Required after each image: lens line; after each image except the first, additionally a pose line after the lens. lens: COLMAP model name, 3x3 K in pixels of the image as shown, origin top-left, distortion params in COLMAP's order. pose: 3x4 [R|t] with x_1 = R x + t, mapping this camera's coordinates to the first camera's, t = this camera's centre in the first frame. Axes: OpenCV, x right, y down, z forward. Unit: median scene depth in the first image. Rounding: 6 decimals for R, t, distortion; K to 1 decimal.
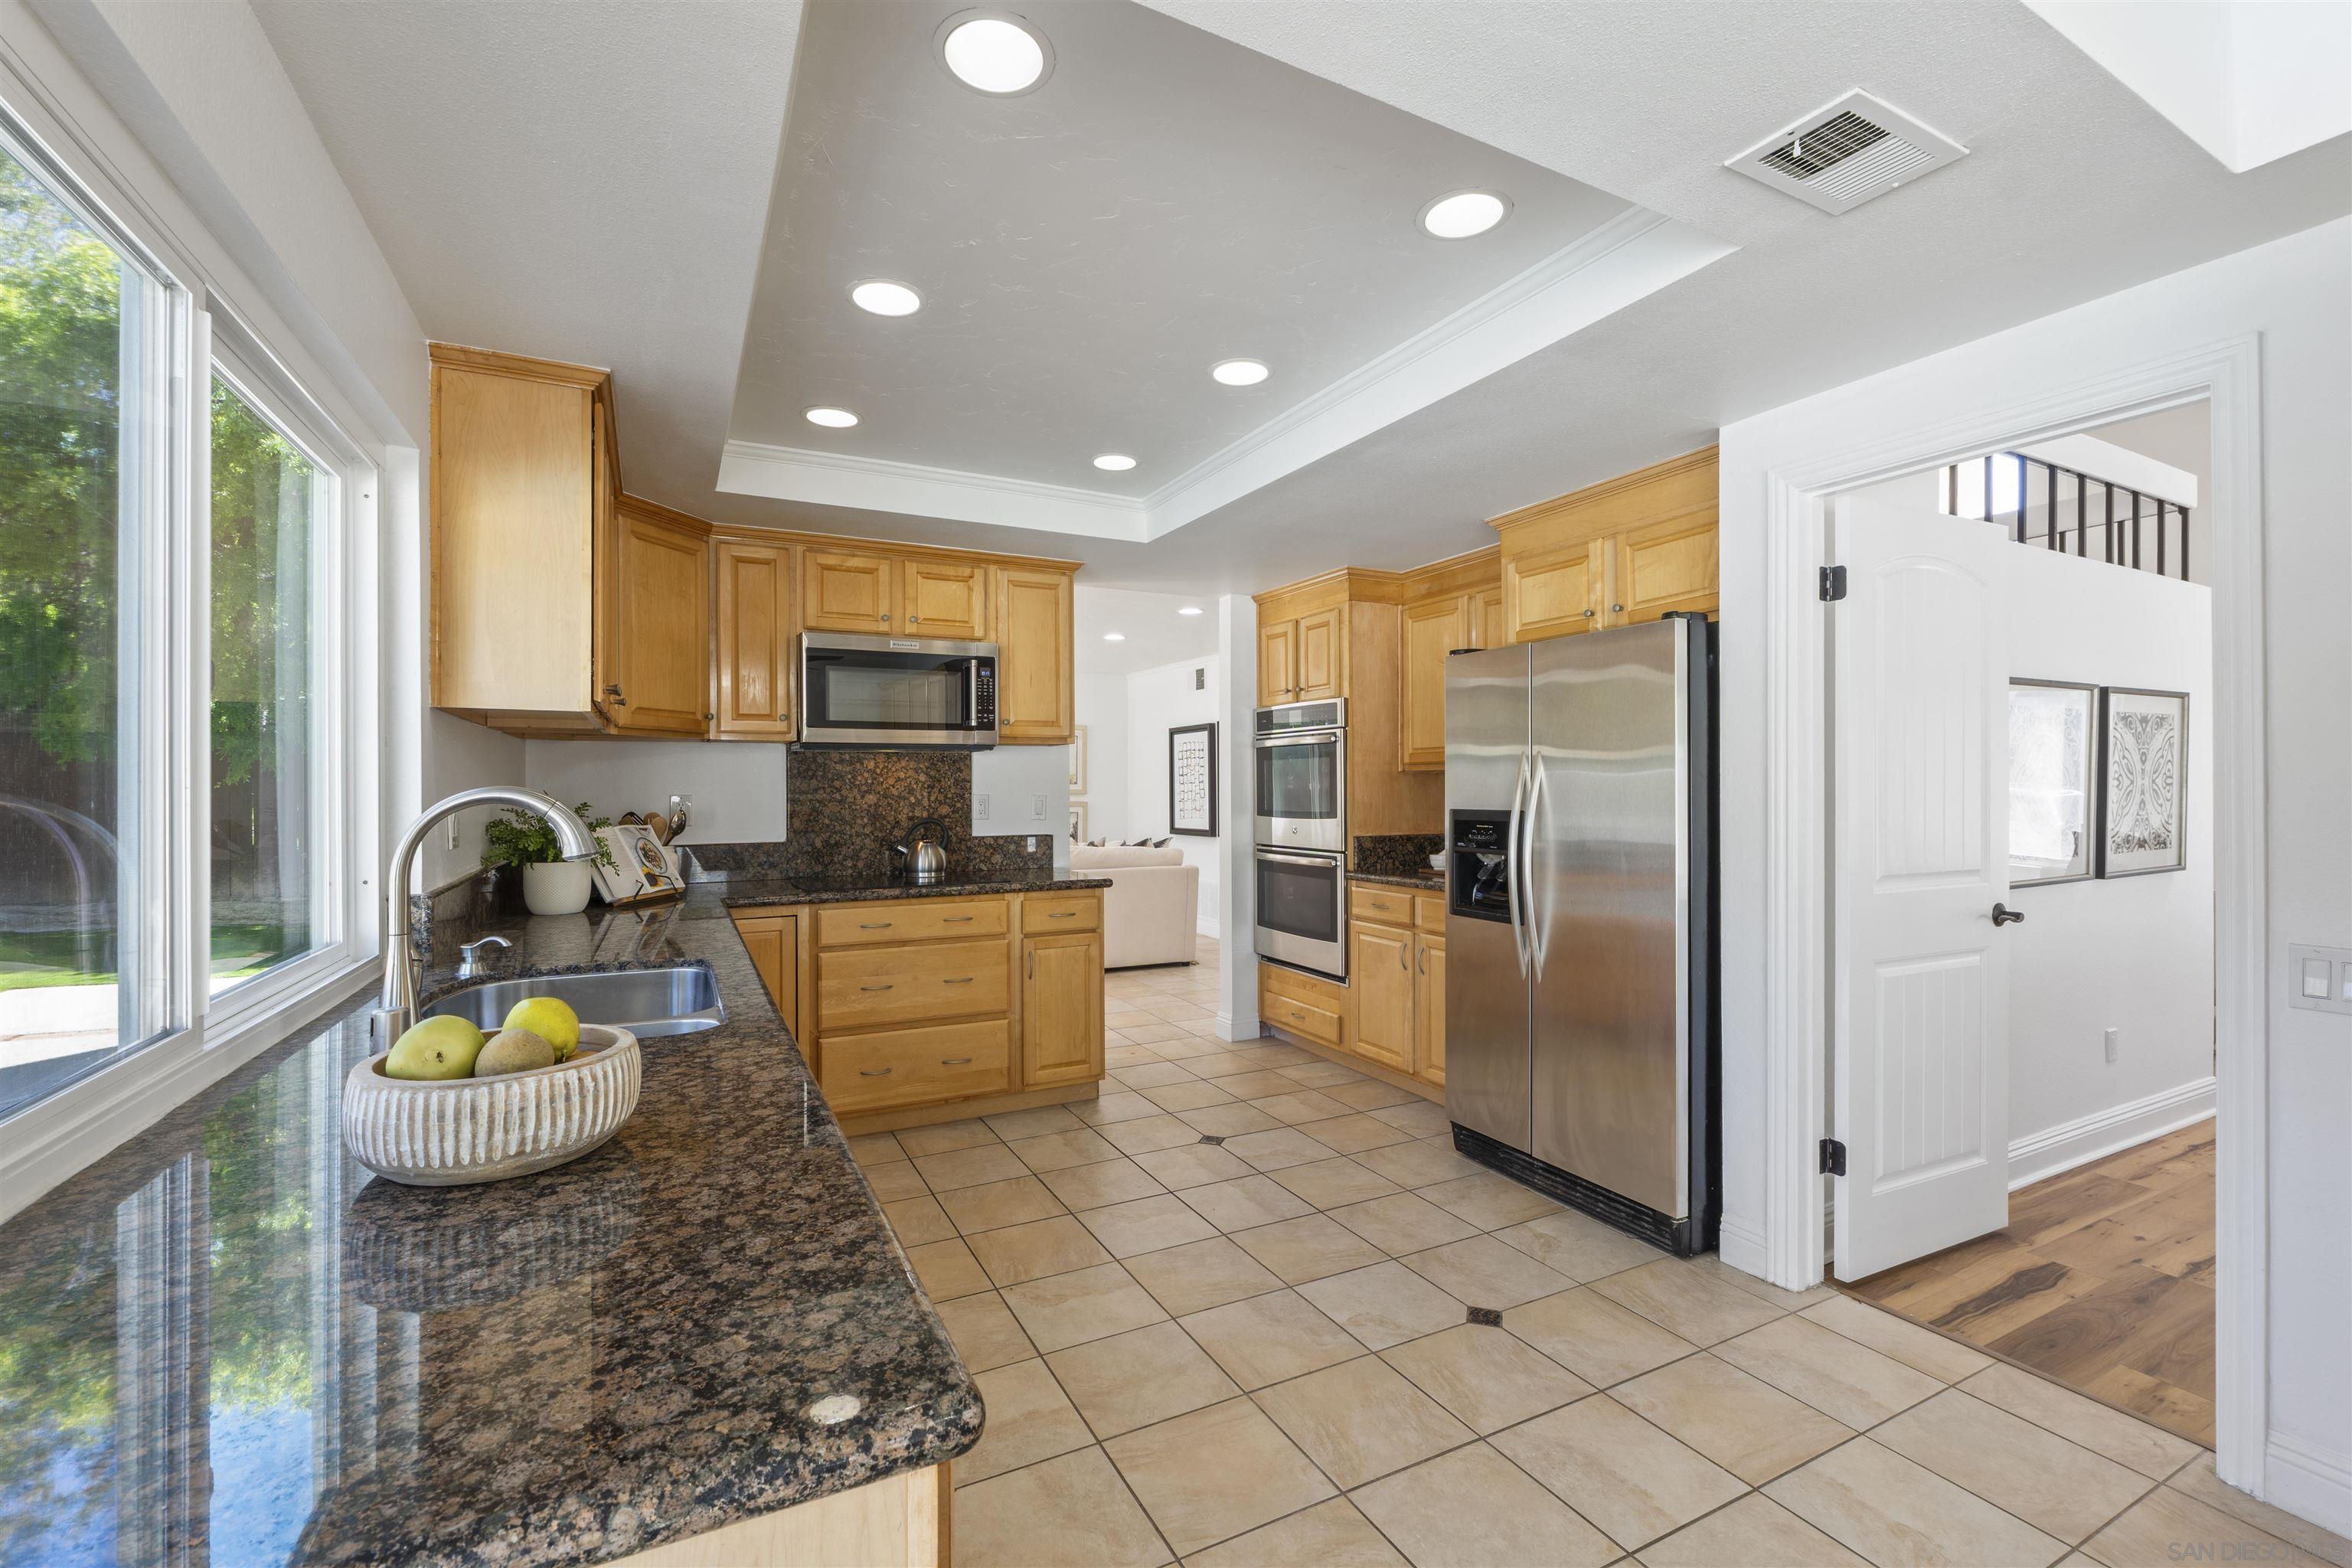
lens RADIAL K [[996.9, 0, 1175.9], [0, 996.9, 788.1], [0, 0, 1]] dist [-0.002301, -0.000091]
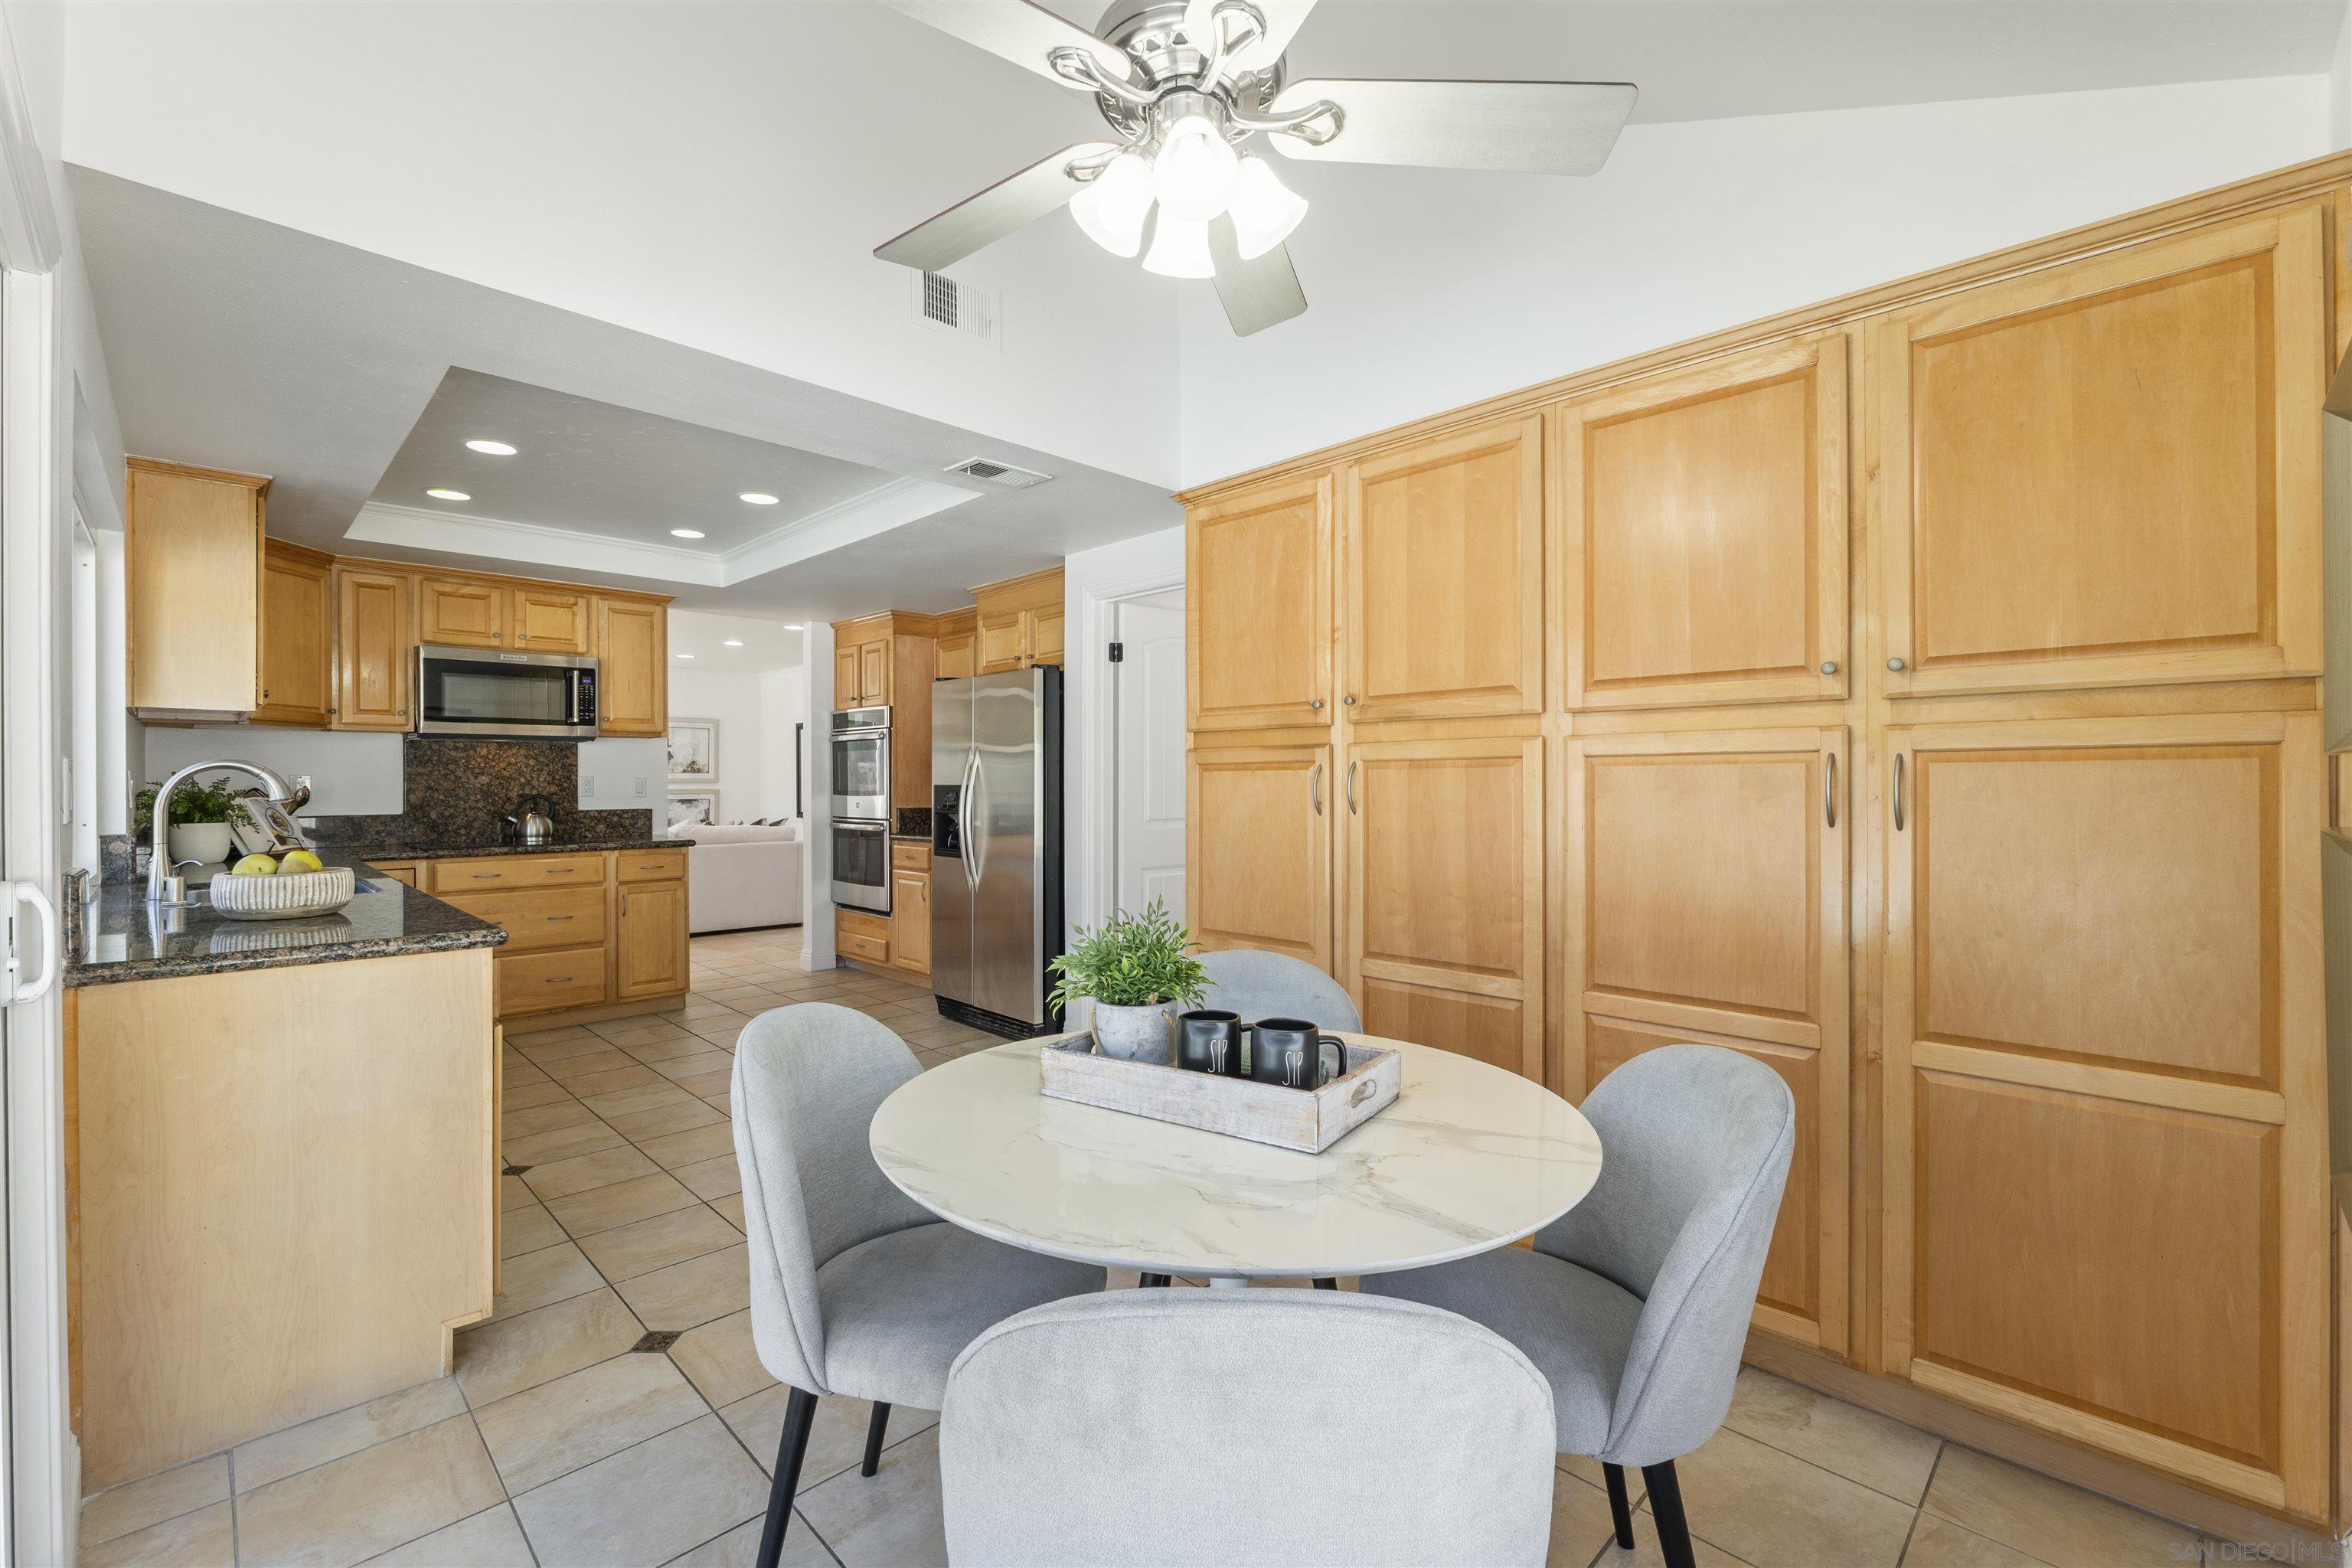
lens RADIAL K [[997.5, 0, 1176.0], [0, 997.5, 784.0], [0, 0, 1]] dist [-0.002871, -0.000178]
pose [[0.954097, 0.000678, 0.299497, 0.153405], [-0.001058, 0.999999, 0.001107, 0.015649], [-0.299496, -0.001373, 0.954097, -0.466288]]
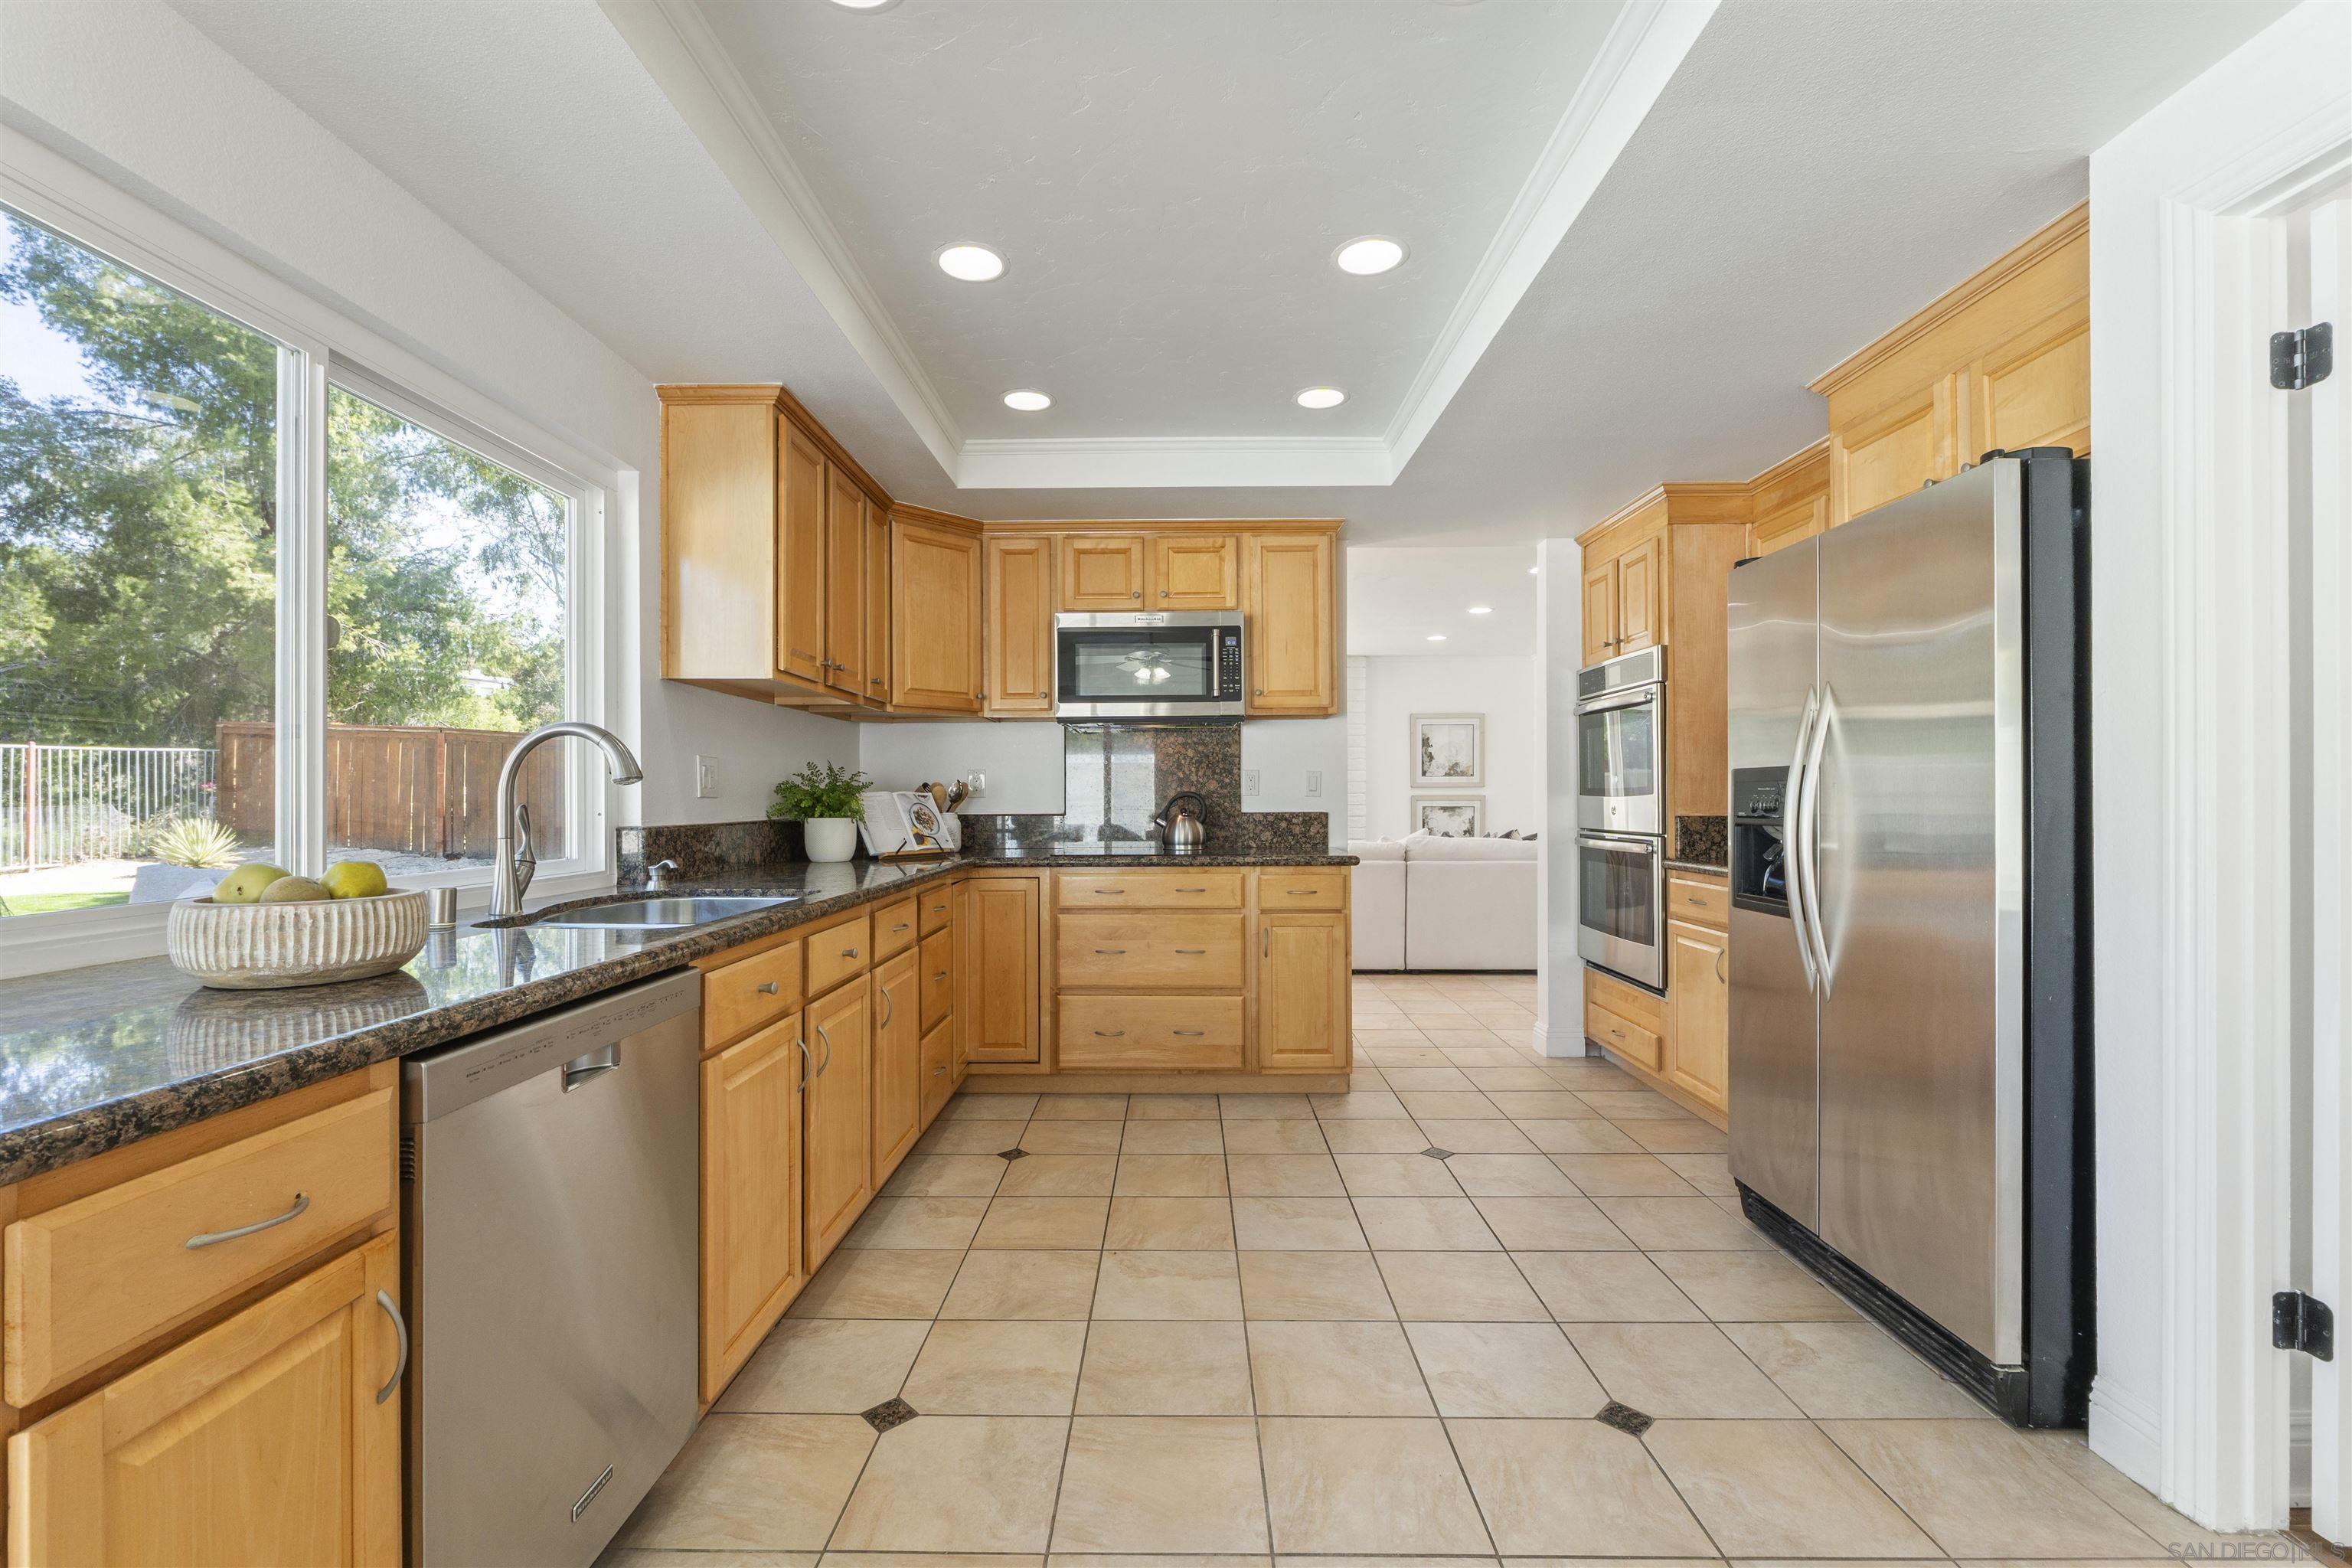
lens RADIAL K [[1002.4, 0, 1172.9], [0, 1002.4, 795.0], [0, 0, 1]] dist [-0.002209, 0.000127]
pose [[0.884787, -0.000922, -0.465995, 0.224081], [0.000264, 0.999999, -0.001478, 0.037098], [0.465996, 0.001185, 0.884786, 0.105105]]
